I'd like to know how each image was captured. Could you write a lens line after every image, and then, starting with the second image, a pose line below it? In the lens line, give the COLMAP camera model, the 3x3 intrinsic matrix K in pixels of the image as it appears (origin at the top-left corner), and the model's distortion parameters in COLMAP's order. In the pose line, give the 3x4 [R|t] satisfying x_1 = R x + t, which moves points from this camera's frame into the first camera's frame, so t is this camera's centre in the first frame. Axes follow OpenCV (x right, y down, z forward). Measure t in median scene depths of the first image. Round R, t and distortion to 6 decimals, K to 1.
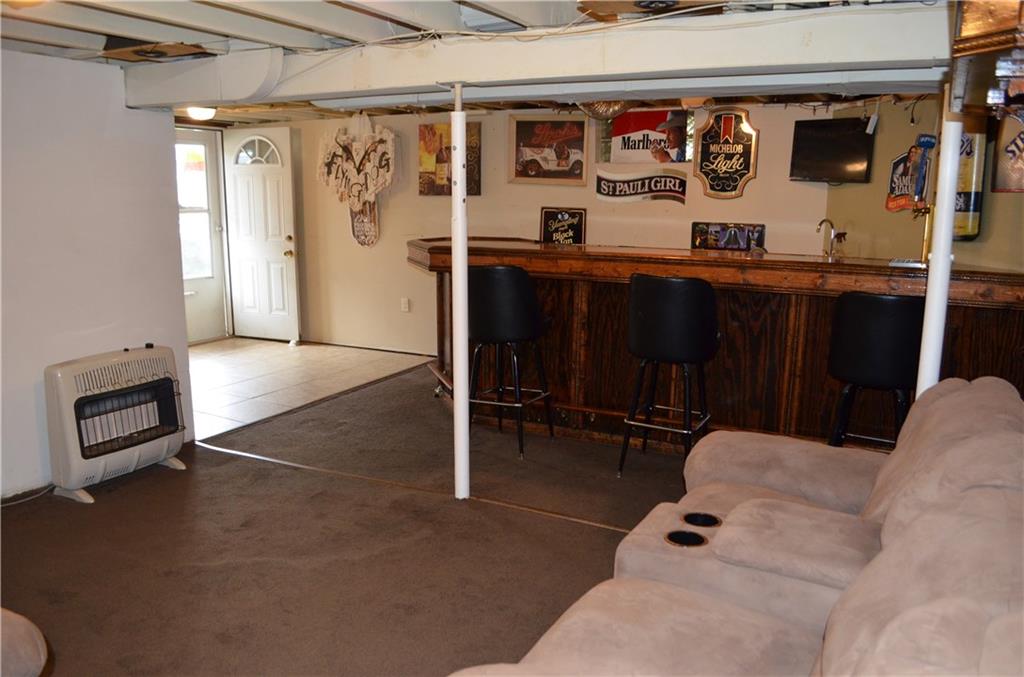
lens RADIAL K [[809.0, 0, 527.9], [0, 809.0, 369.8], [0, 0, 1]] dist [-0.081342, 0.008773]
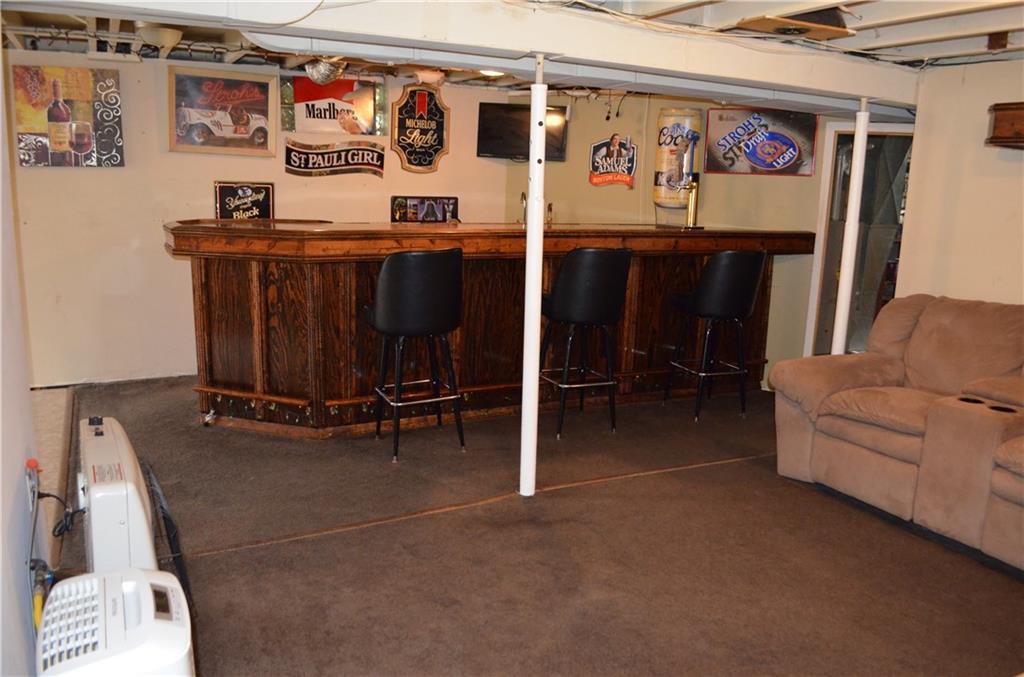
lens RADIAL K [[809.0, 0, 527.9], [0, 809.0, 369.8], [0, 0, 1]] dist [-0.081342, 0.008773]
pose [[0.573637, -0.181661, 0.798712, -0.532199], [0.147259, 0.982081, 0.117605, -0.063590], [-0.805764, 0.050155, 0.590109, 0.281886]]
